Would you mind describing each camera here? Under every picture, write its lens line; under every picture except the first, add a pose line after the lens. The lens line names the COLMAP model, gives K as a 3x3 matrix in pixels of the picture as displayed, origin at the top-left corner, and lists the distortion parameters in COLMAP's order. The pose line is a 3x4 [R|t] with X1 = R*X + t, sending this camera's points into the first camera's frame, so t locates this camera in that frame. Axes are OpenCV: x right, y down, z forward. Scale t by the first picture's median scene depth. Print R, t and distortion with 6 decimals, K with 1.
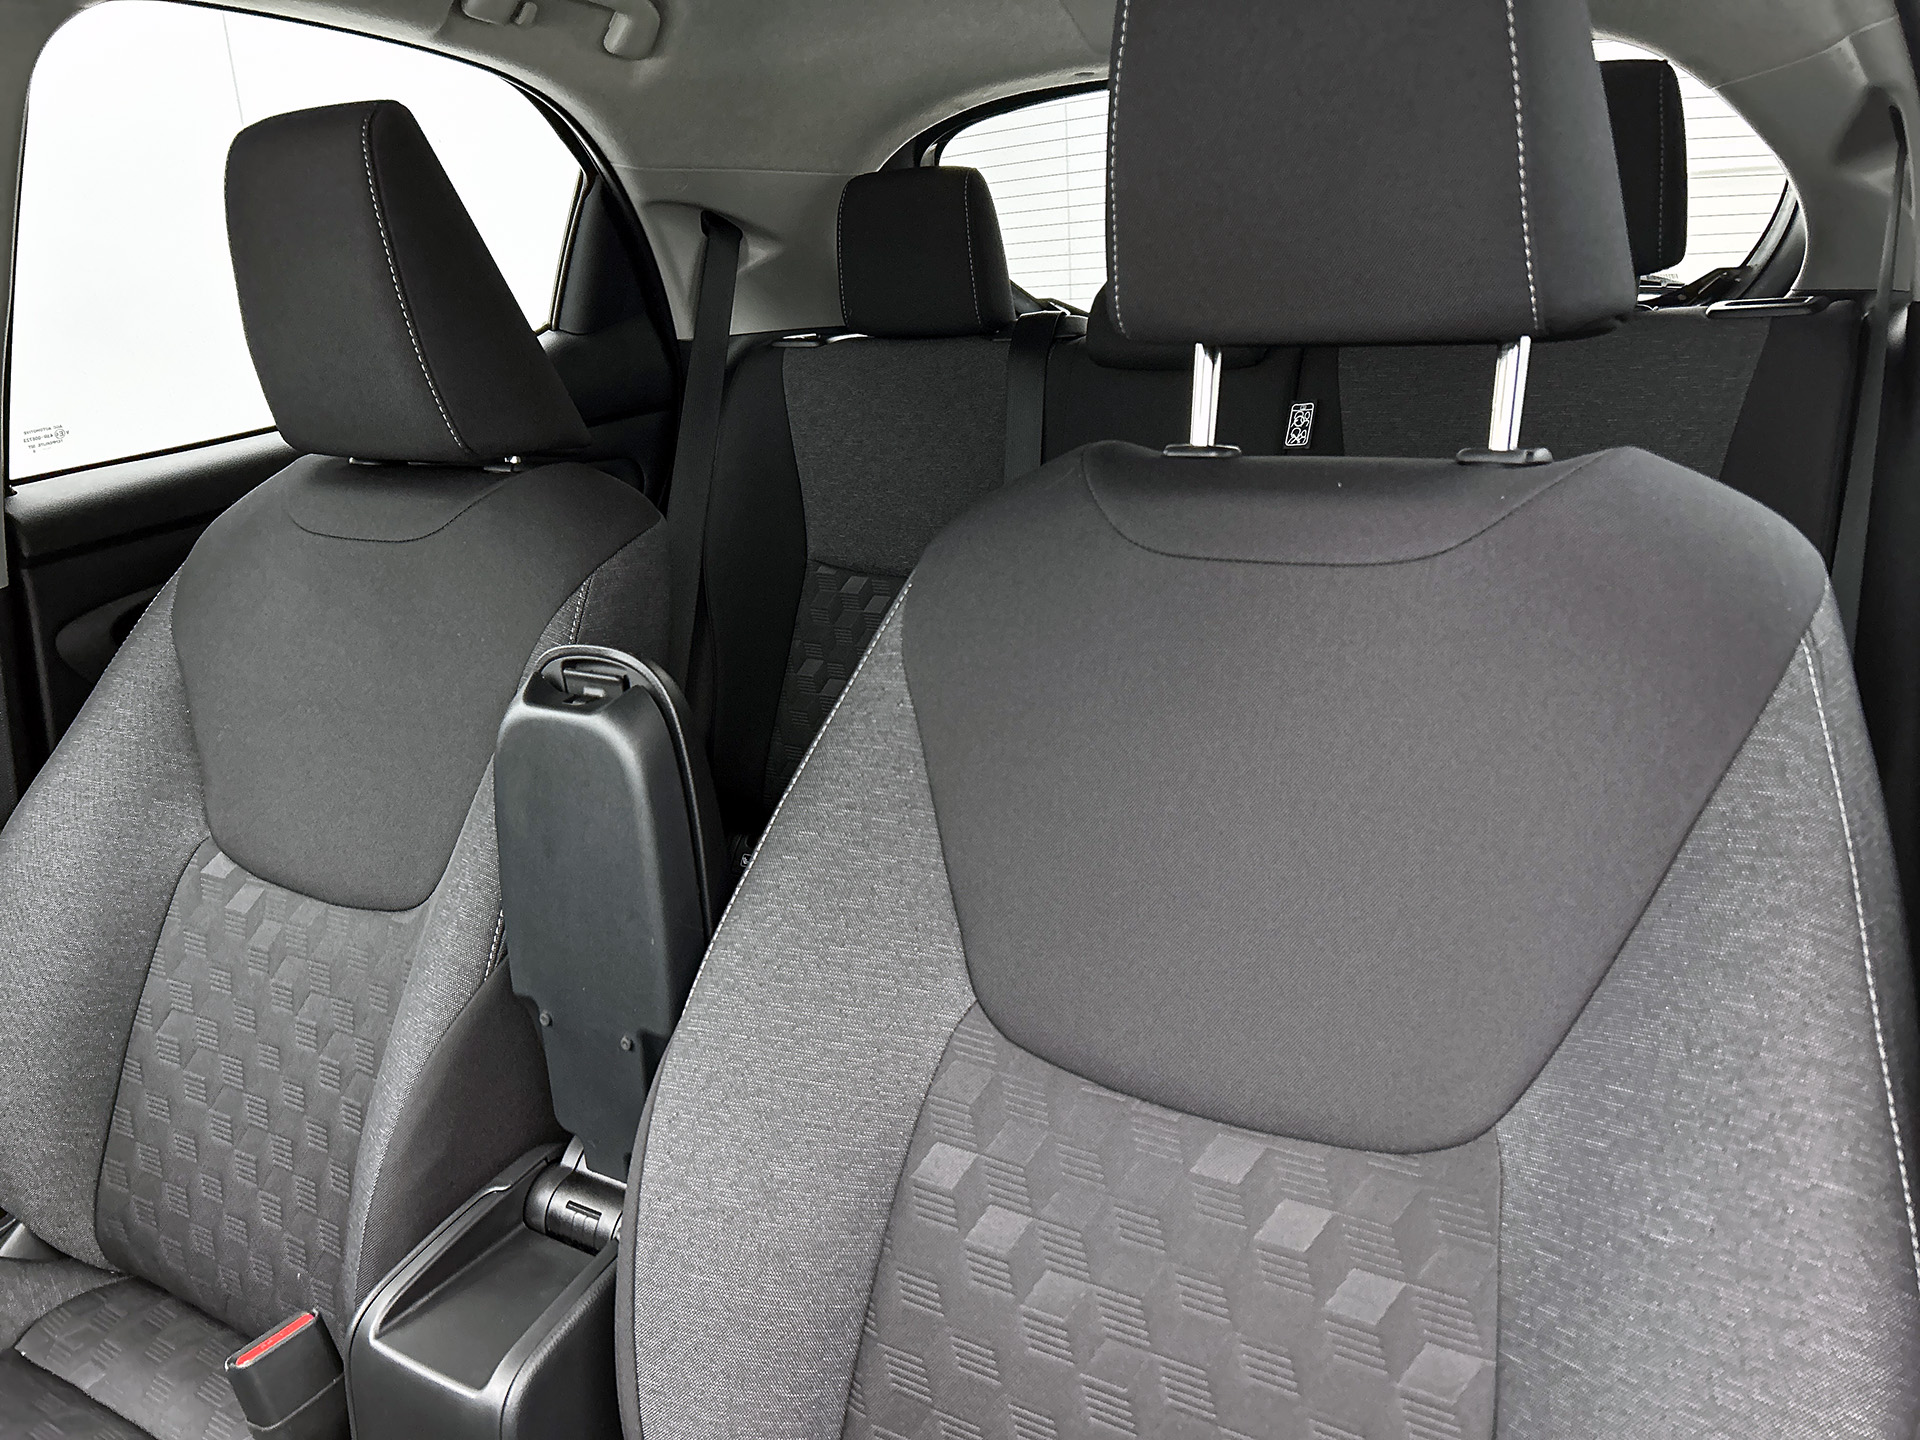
lens RADIAL K [[1447.8, 0, 946.5], [0, 1447.8, 714.6], [0, 0, 1]] dist [0.088555, -0.095144]
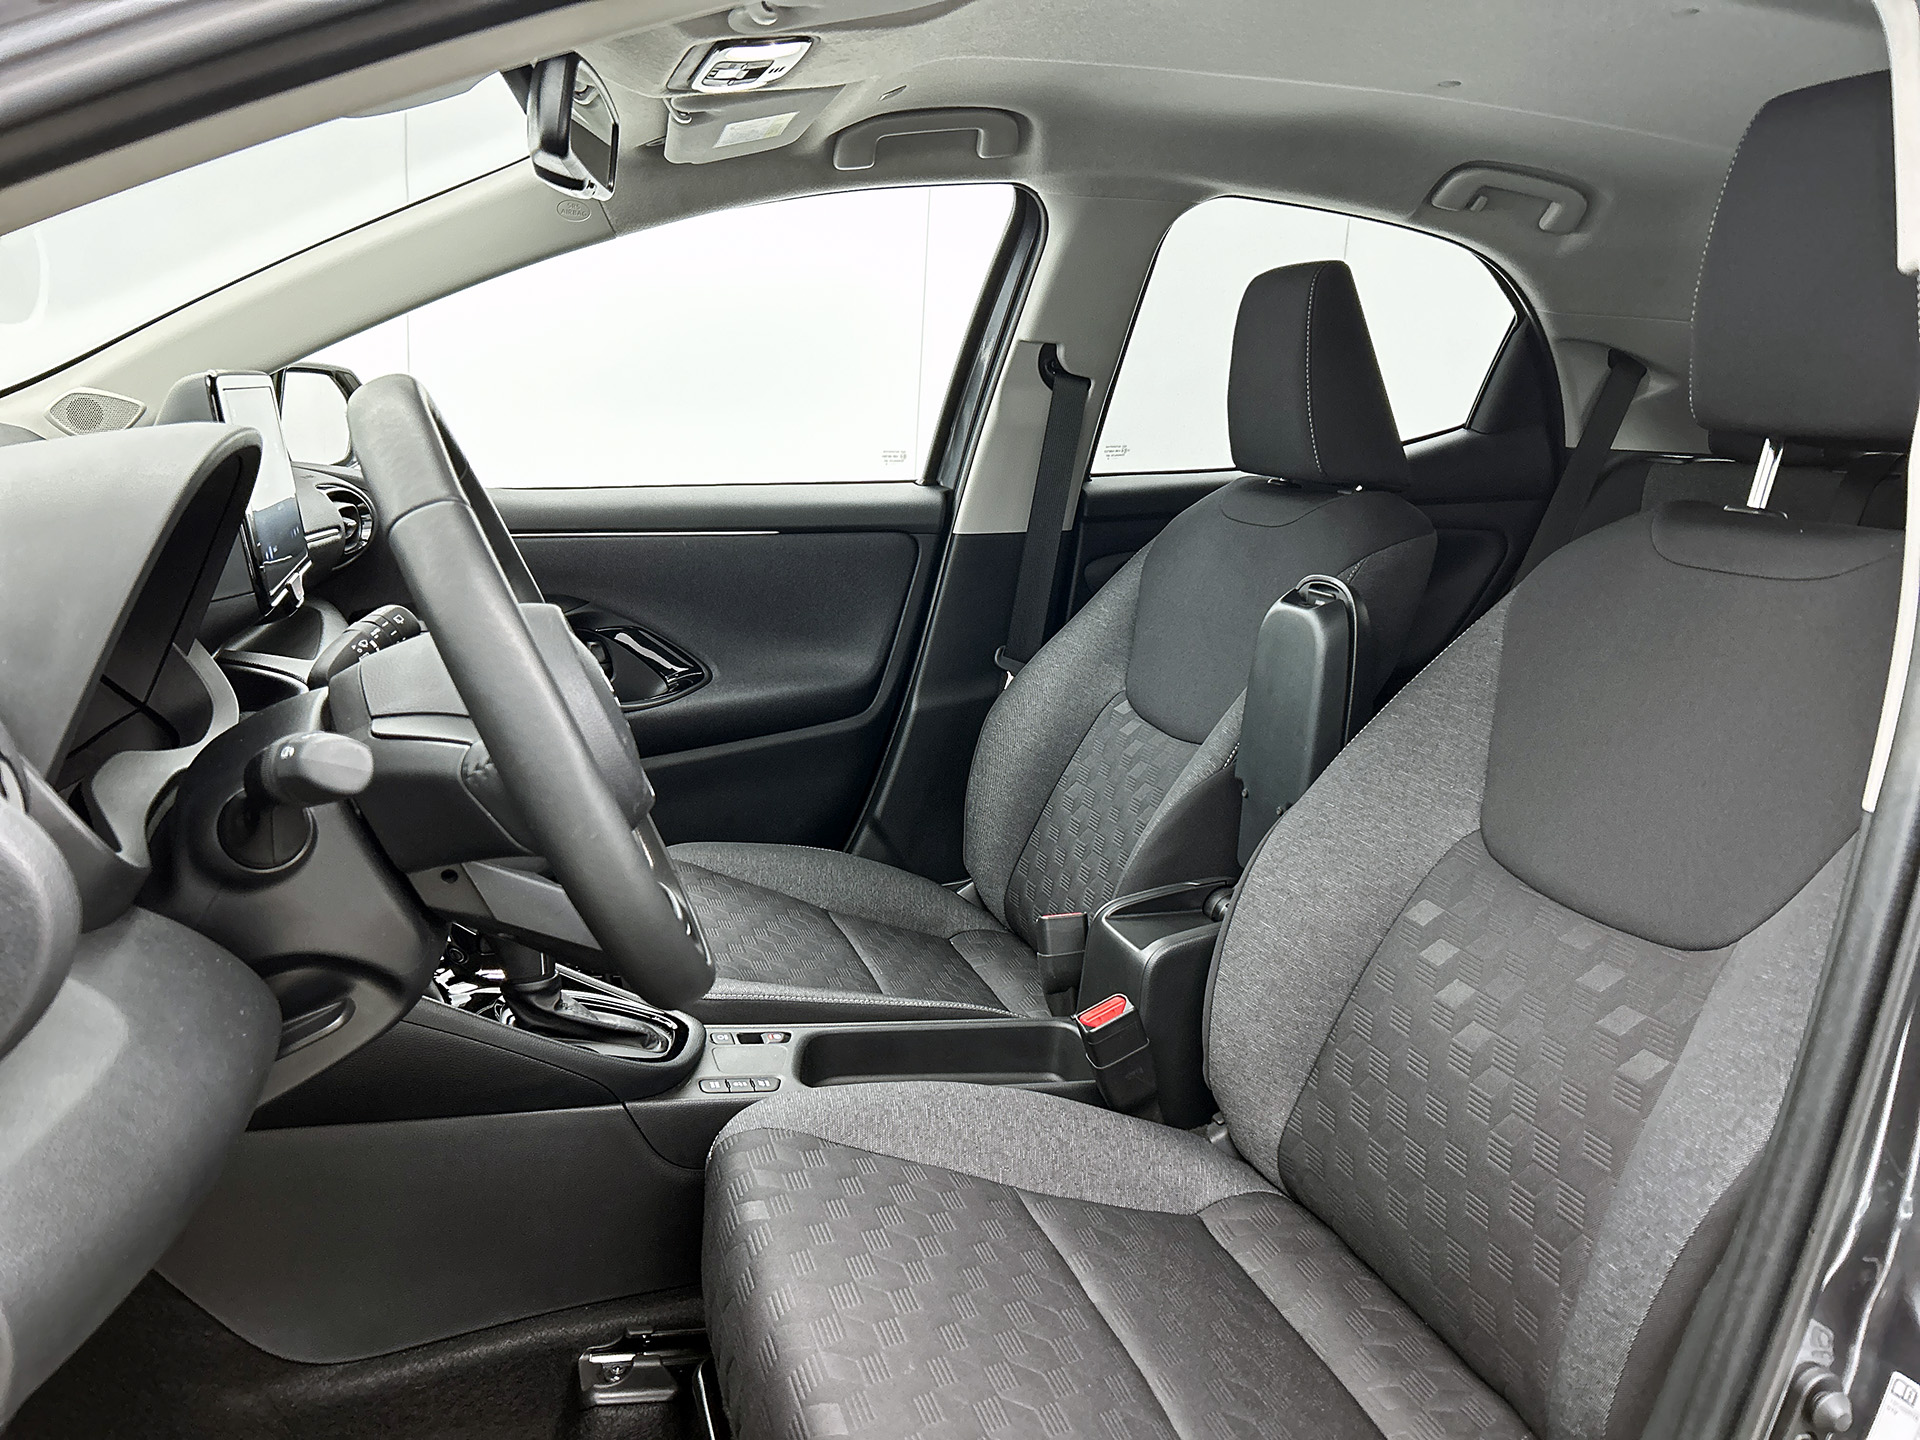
lens RADIAL K [[1450.5, 0, 960.0], [0, 1450.5, 720.0], [0, 0, 1]] dist [-0.008356, -0.002030]
pose [[0.765859, 0.224232, -0.602644, 0.348608], [-0.274552, 0.961531, 0.008858, 0.156635], [0.581448, 0.158673, 0.797961, -0.397345]]
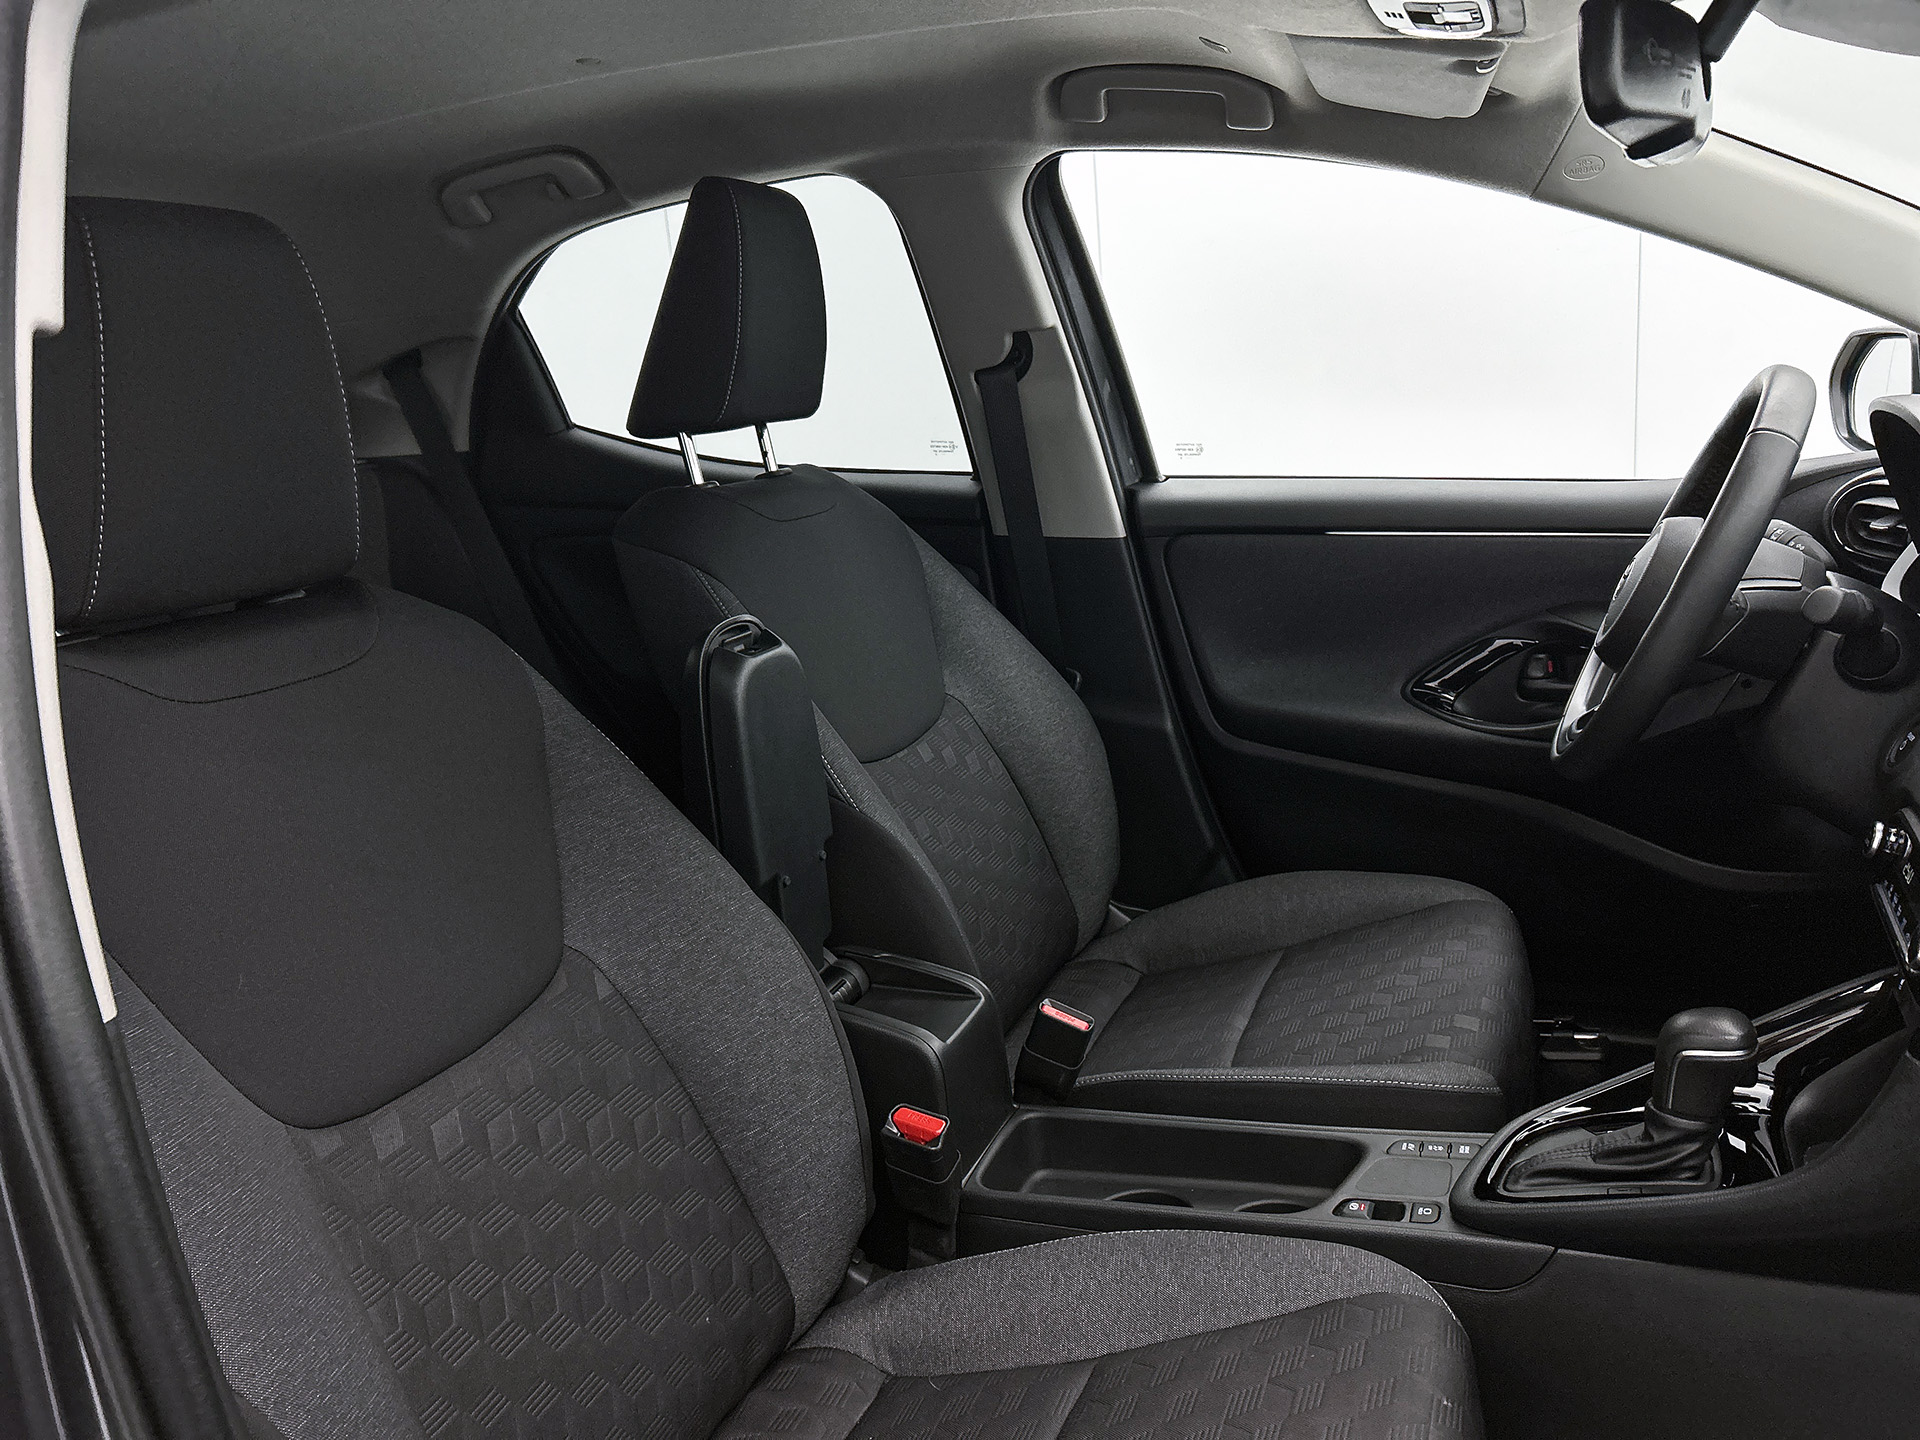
lens RADIAL K [[1447.8, 0, 946.5], [0, 1447.8, 714.6], [0, 0, 1]] dist [0.088555, -0.095144]
pose [[-0.137022, -0.188477, 0.972472, -1.255875], [0.356122, 0.906720, 0.225911, -0.153748], [-0.924339, 0.377273, -0.057120, 0.682737]]
